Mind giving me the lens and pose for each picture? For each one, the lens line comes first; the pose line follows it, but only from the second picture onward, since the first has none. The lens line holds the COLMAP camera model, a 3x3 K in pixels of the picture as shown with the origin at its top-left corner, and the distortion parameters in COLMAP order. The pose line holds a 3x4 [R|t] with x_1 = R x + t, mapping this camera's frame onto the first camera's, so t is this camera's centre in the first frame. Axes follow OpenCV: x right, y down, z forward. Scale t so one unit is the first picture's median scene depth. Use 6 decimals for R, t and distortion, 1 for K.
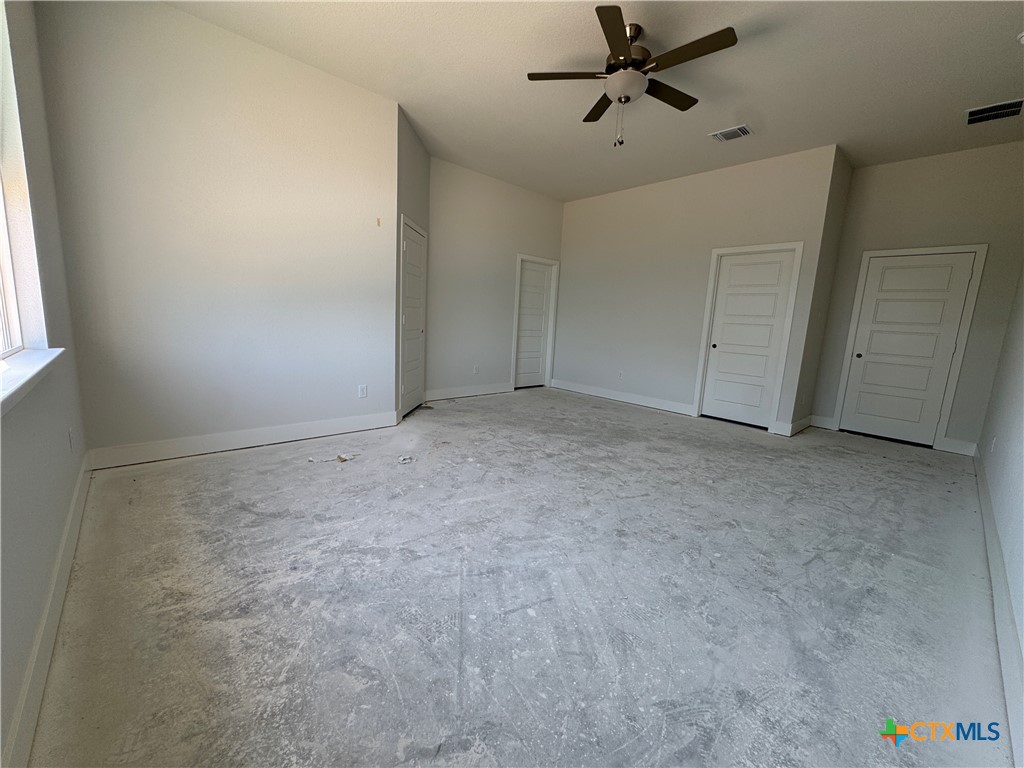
lens RADIAL K [[410.5, 0, 514.7], [0, 410.5, 382.8], [0, 0, 1]] dist [-0.004253, 0.000679]
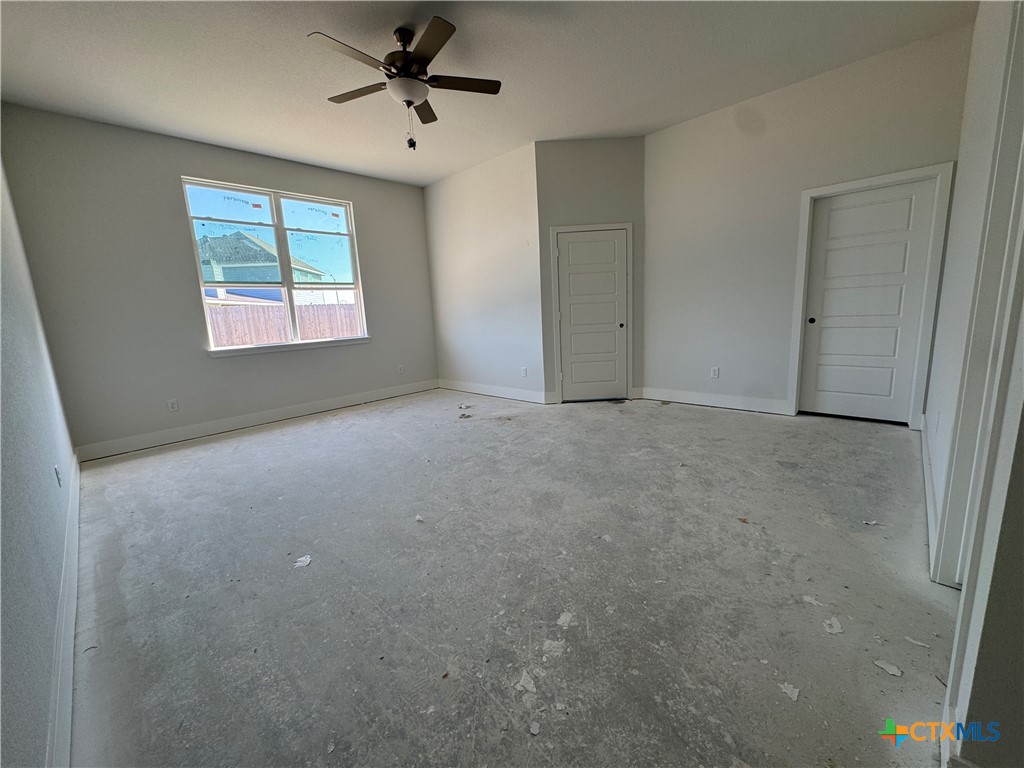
lens RADIAL K [[410.5, 0, 514.7], [0, 410.5, 382.8], [0, 0, 1]] dist [-0.004253, 0.000679]
pose [[0.058323, 0.118627, -0.991225, 0.984485], [-0.101451, 0.988479, 0.112329, -0.094053], [0.993129, 0.094009, 0.069686, 0.885193]]
